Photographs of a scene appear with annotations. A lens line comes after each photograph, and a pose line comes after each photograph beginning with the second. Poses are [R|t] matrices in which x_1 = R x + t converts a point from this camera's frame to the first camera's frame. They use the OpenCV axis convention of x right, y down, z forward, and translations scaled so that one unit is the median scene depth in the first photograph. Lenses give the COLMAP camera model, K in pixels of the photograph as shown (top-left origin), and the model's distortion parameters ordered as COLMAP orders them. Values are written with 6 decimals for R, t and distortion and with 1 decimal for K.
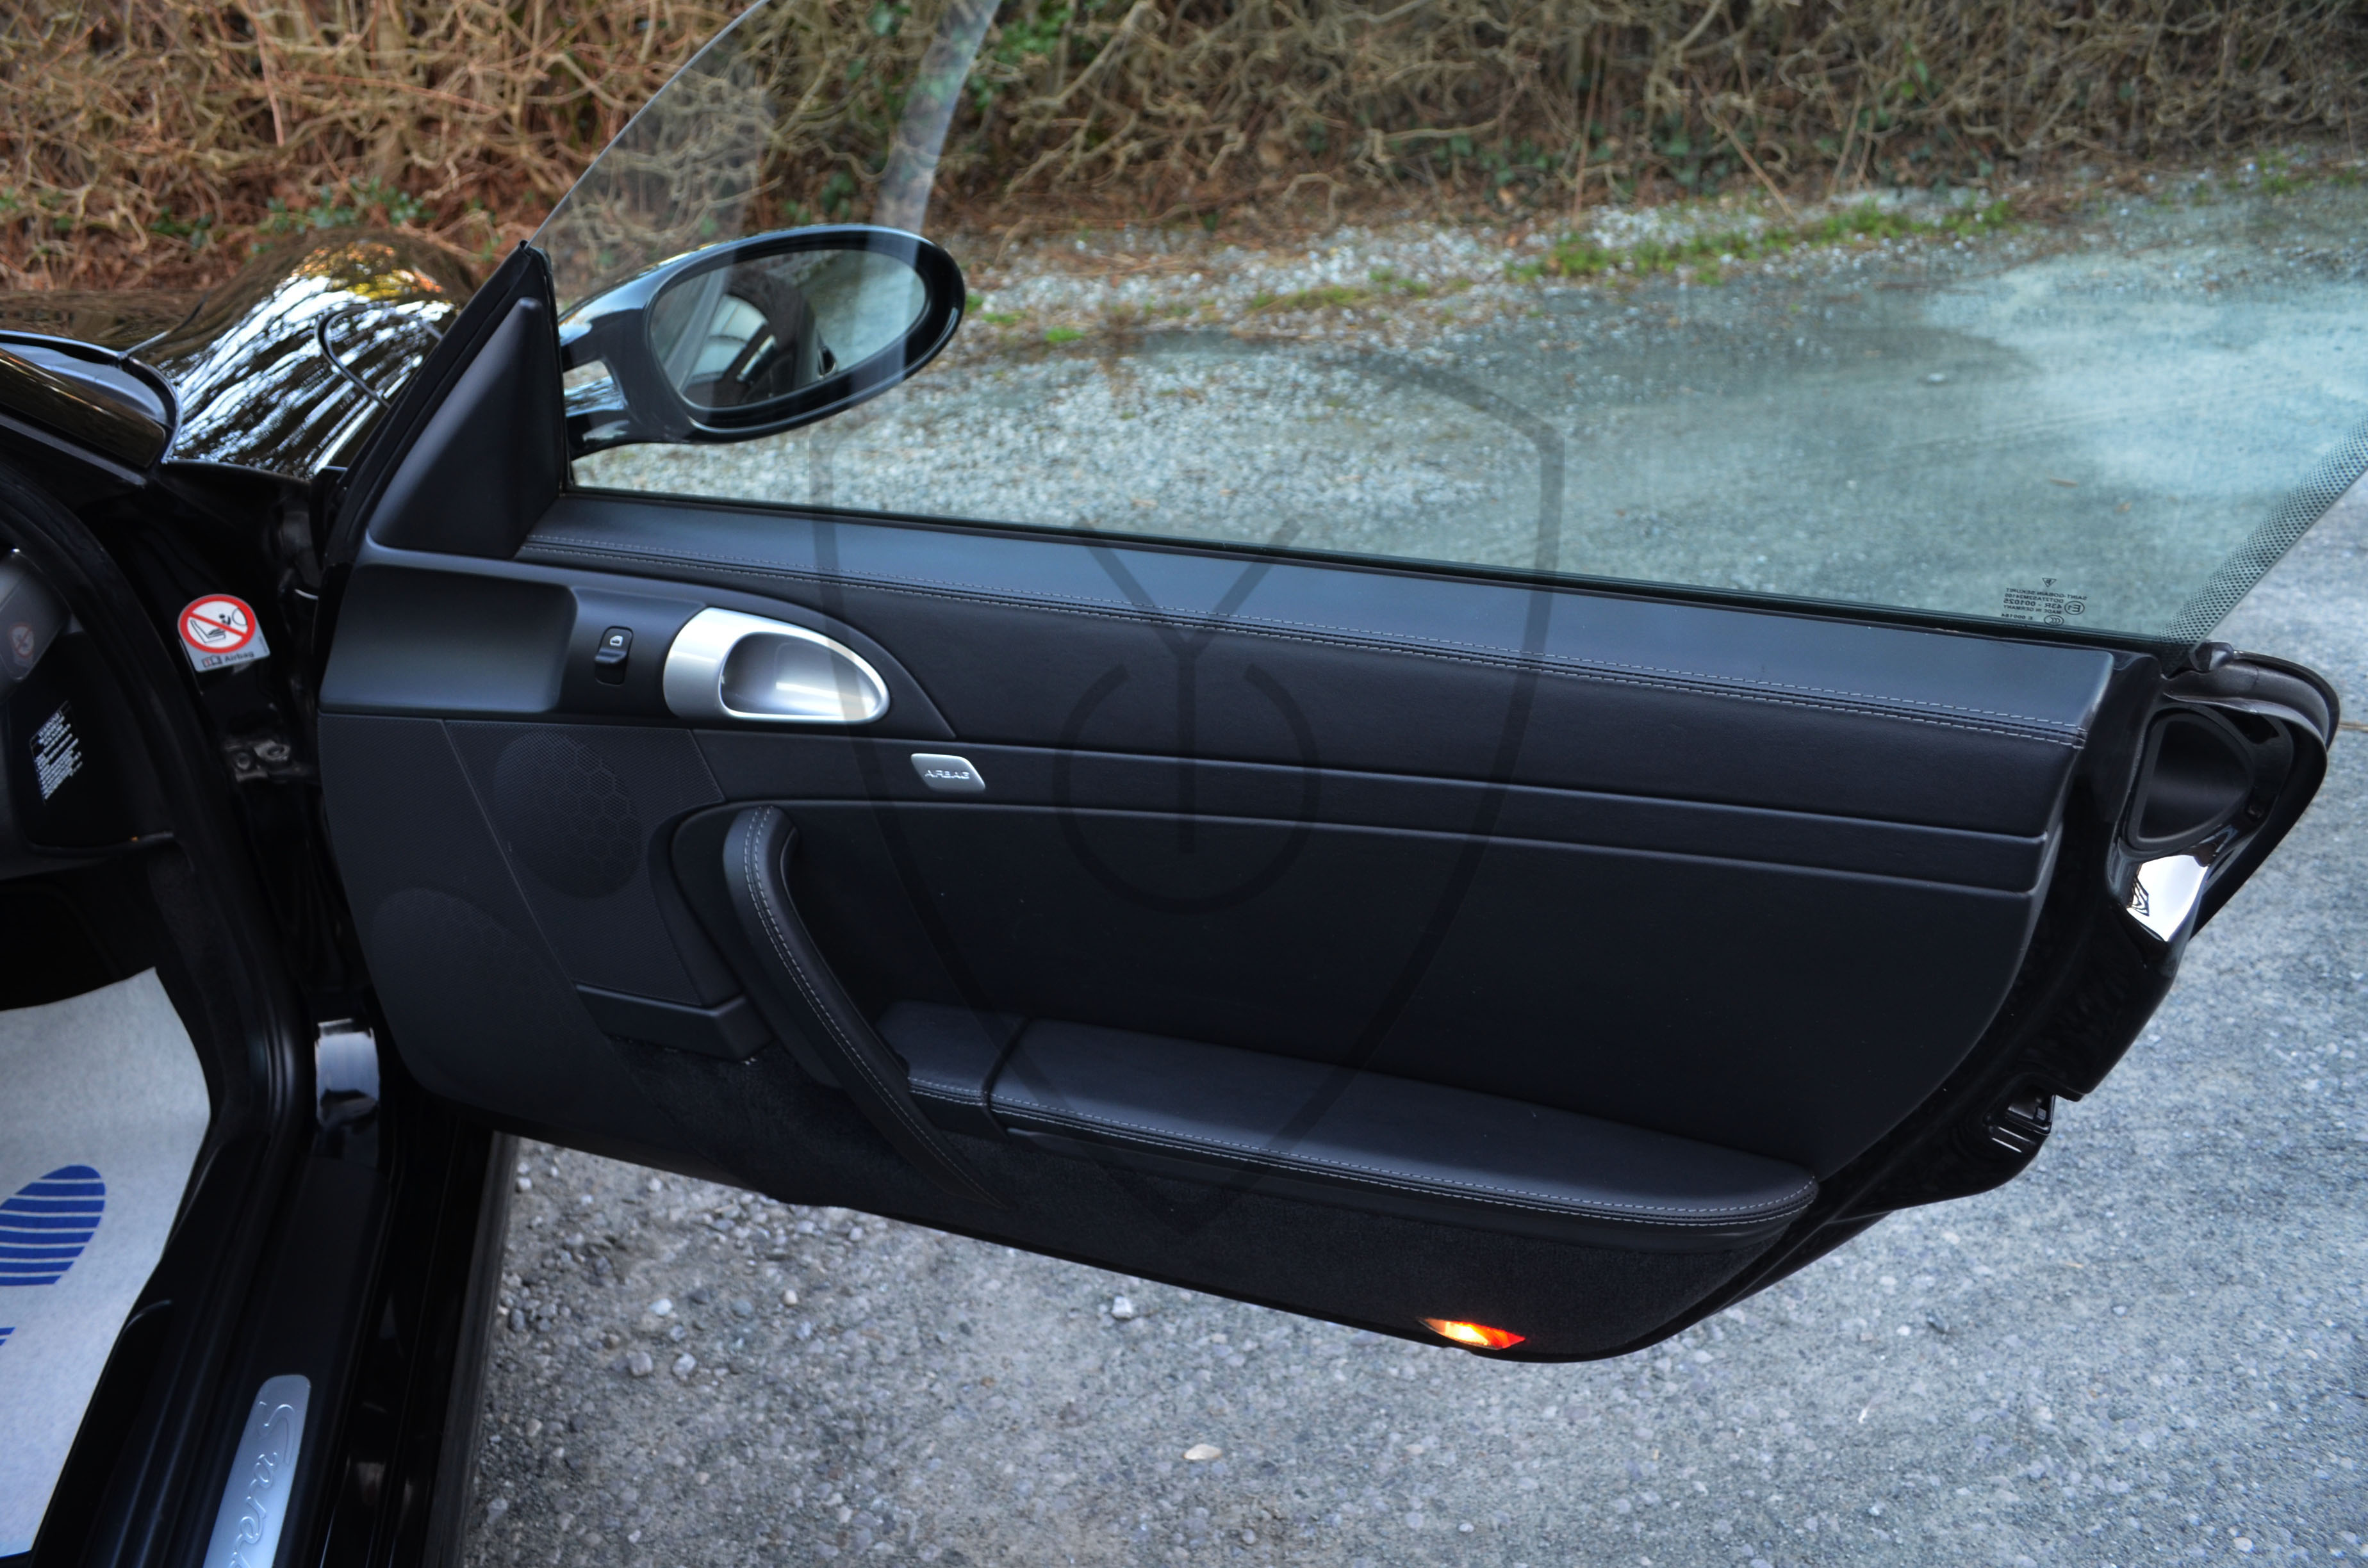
lens RADIAL K [[1829.1, 0, 1189.7], [0, 1829.1, 793.9], [0, 0, 1]] dist [-0.083730, 0.011153]
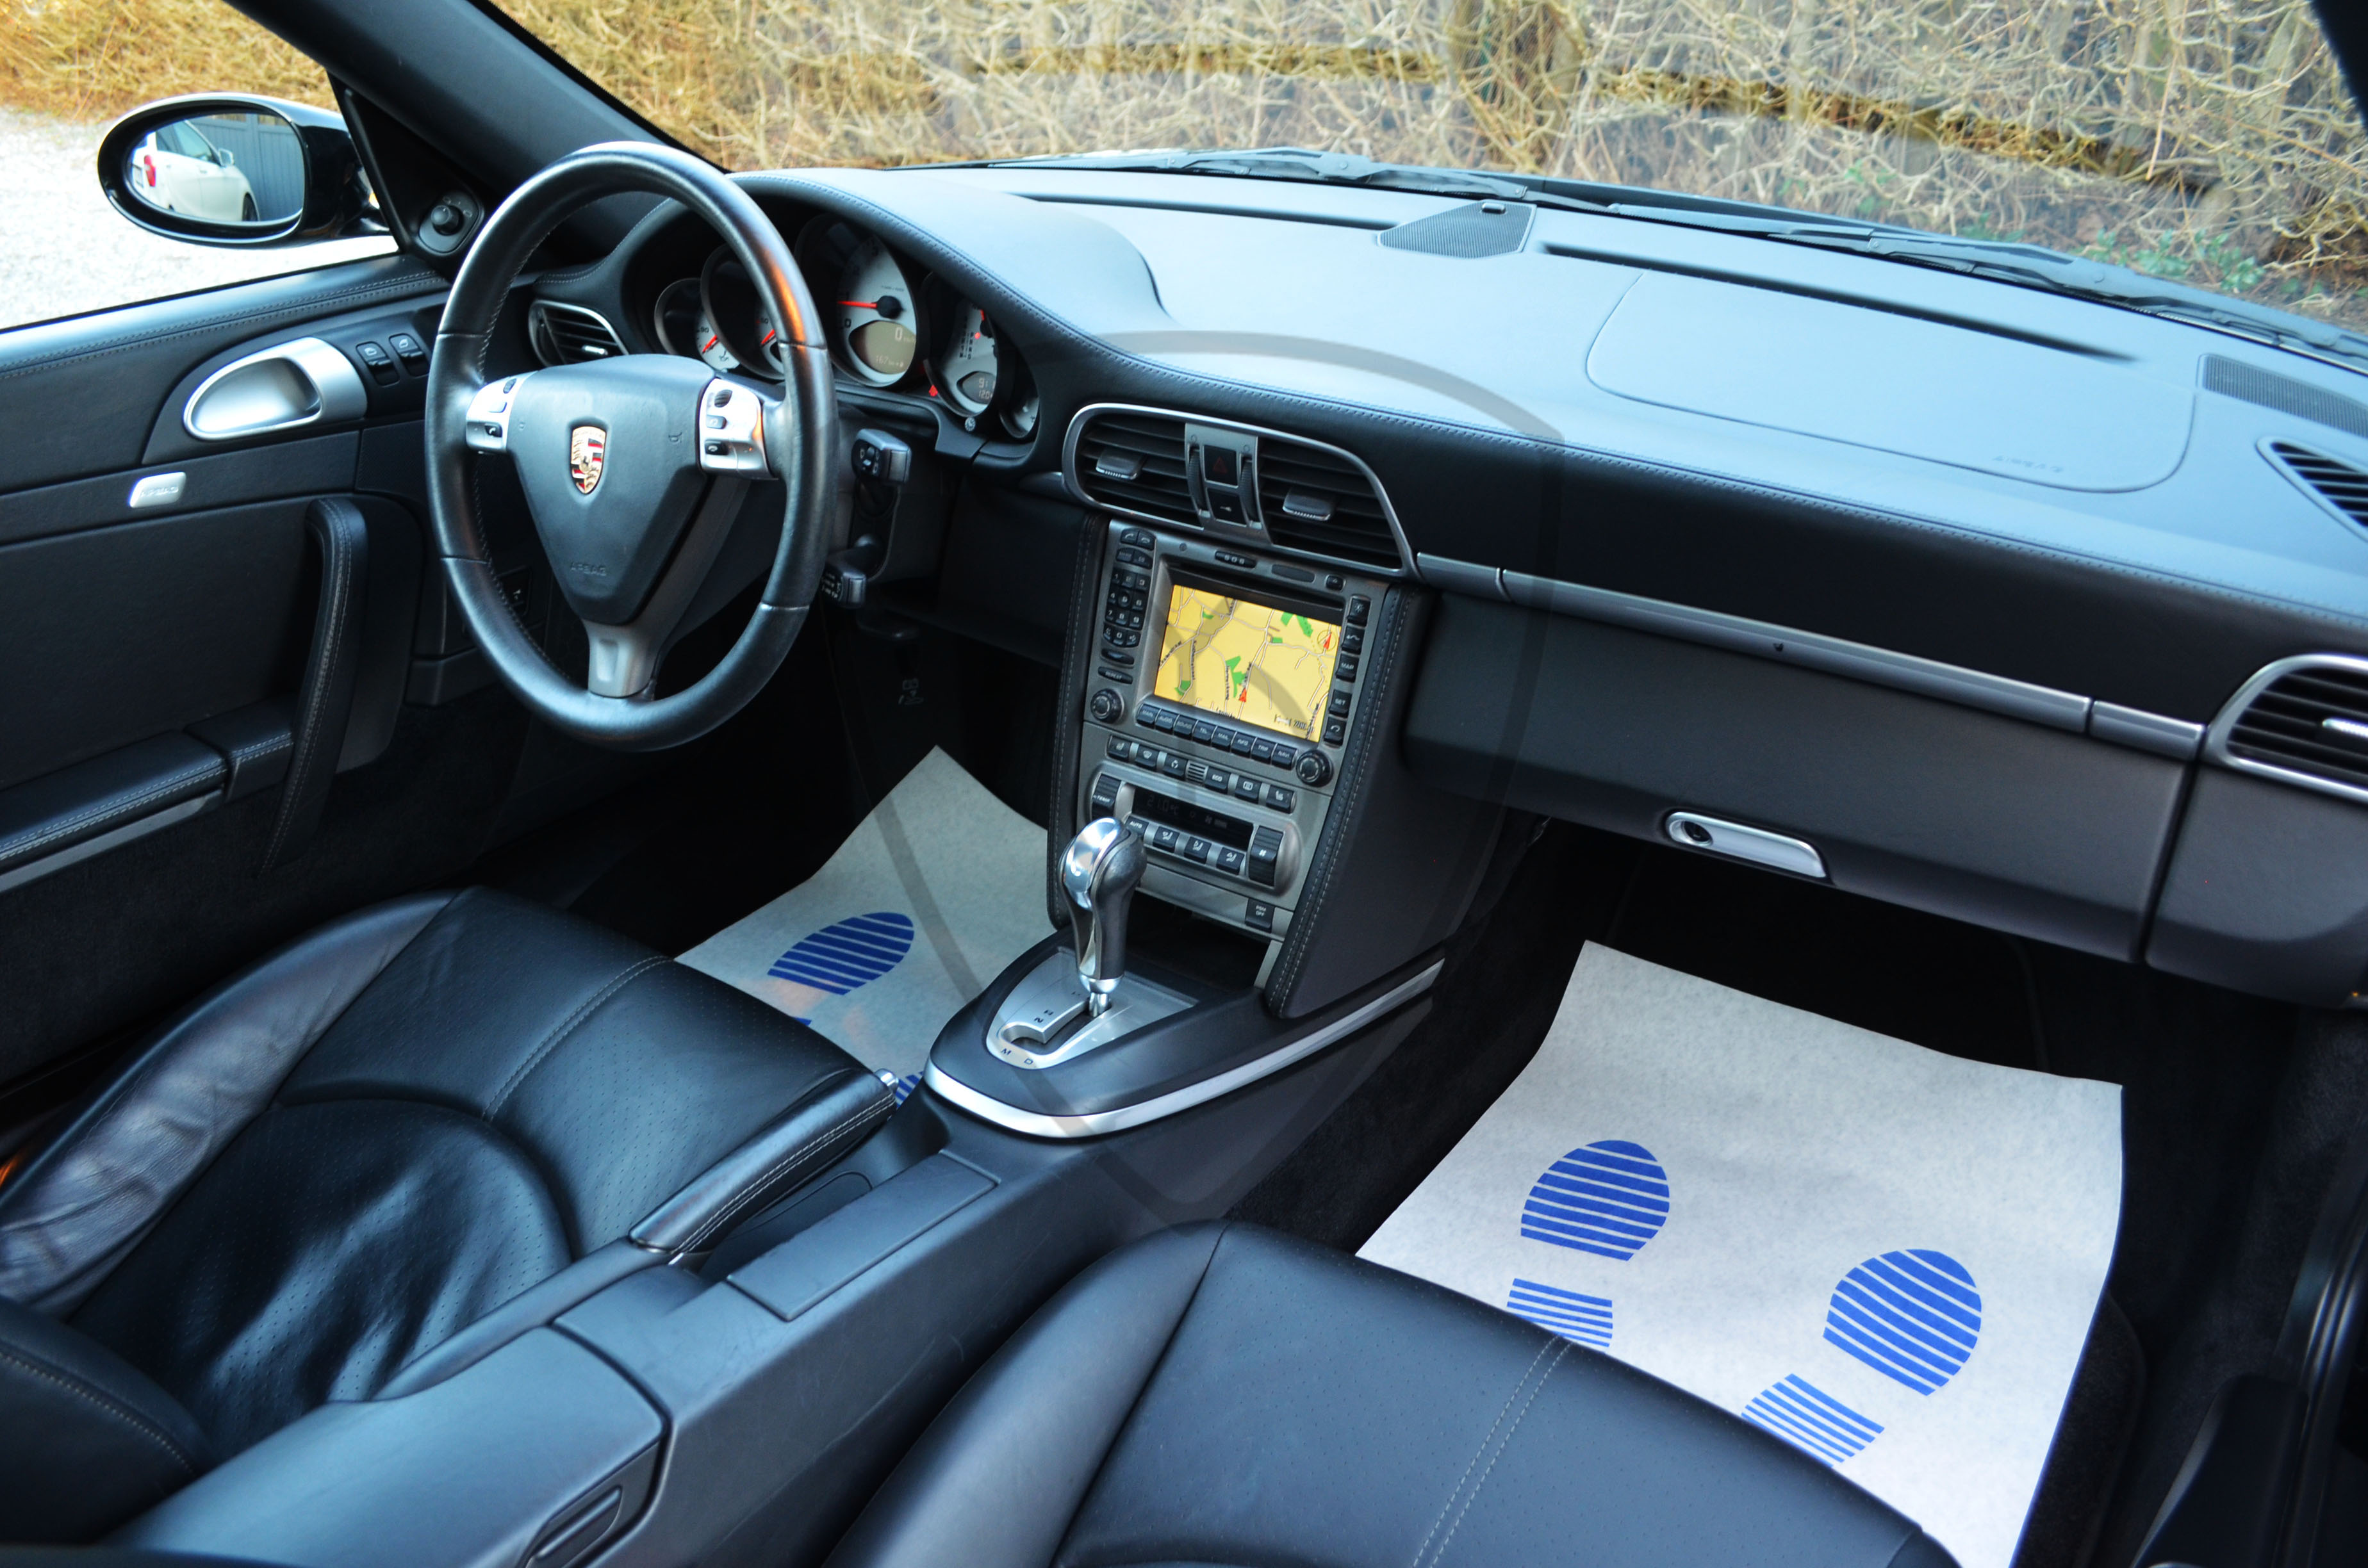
lens RADIAL K [[1829.1, 0, 1179.2], [0, 1829.1, 795.6], [0, 0, 1]] dist [-0.083730, 0.011153]
pose [[0.678876, 0.370571, -0.633880, -0.436432], [-0.387950, 0.913987, 0.118836, 0.049132], [0.623396, 0.165239, 0.764247, 0.063644]]
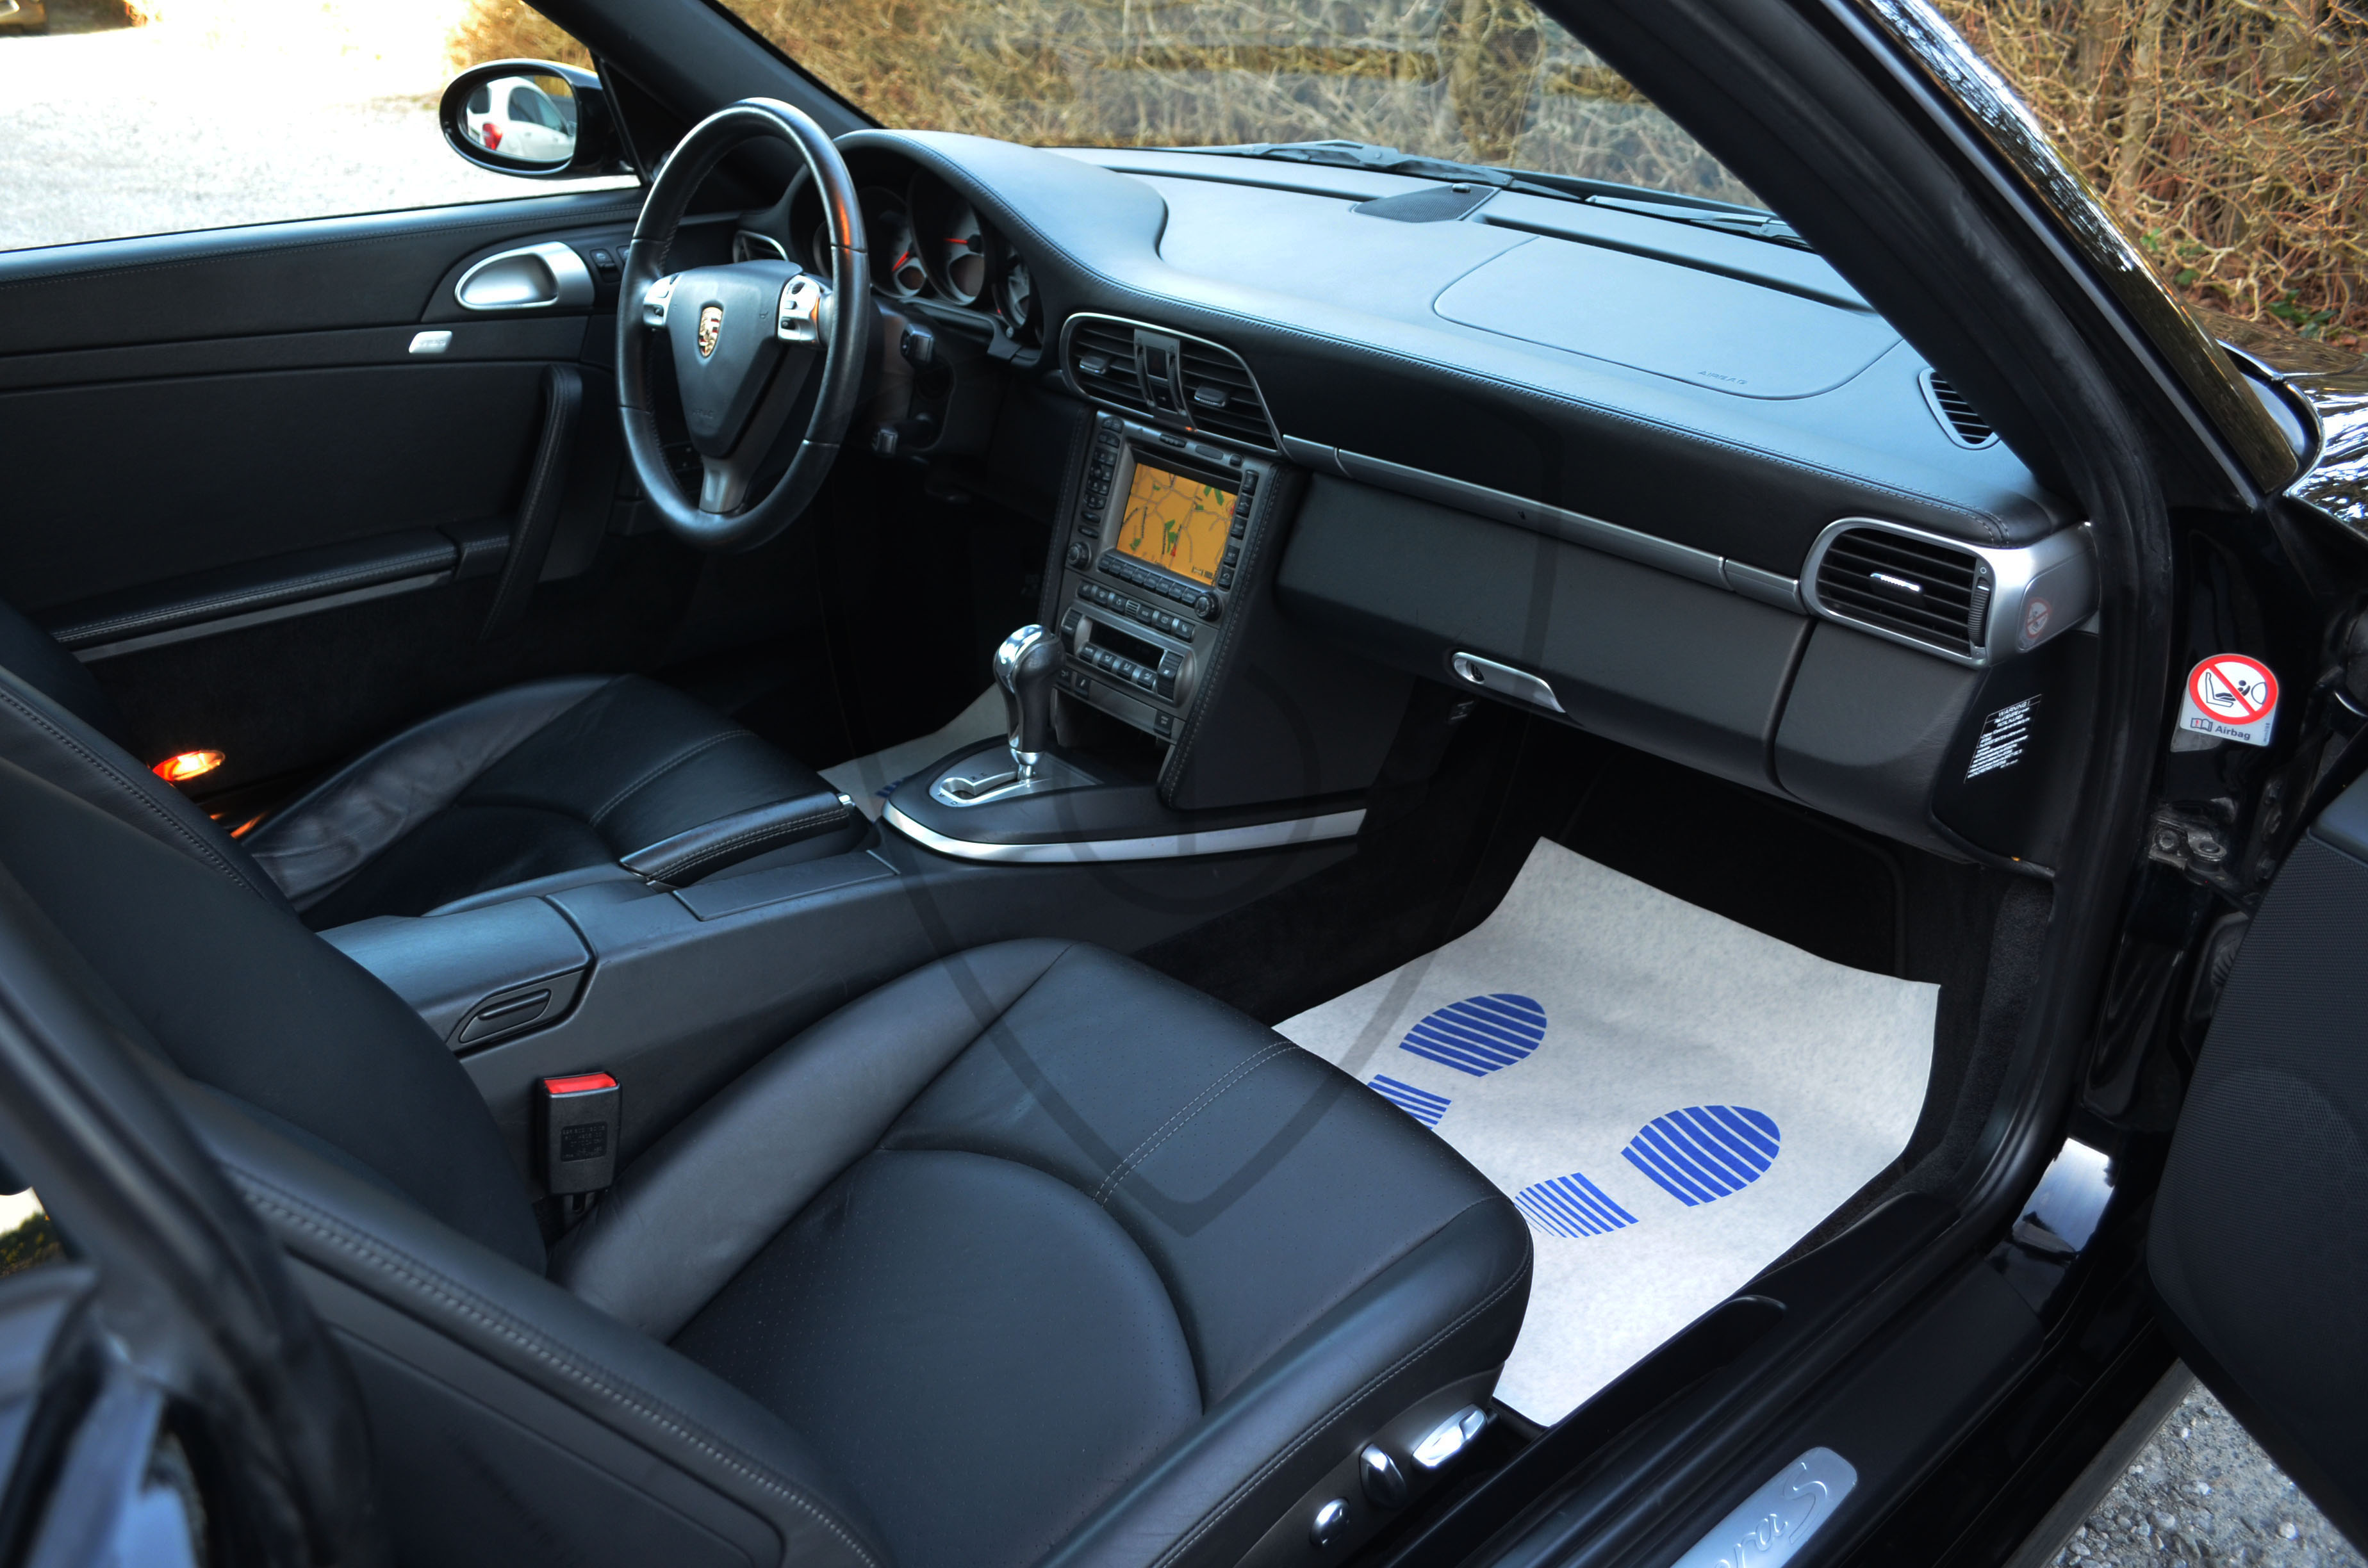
lens RADIAL K [[1829.1, 0, 1185.7], [0, 1829.1, 790.7], [0, 0, 1]] dist [-0.083730, 0.011153]
pose [[0.495636, 0.420401, -0.760005, -0.109760], [-0.461471, 0.868781, 0.179624, 0.023611], [0.735792, 0.261692, 0.624602, 0.095065]]
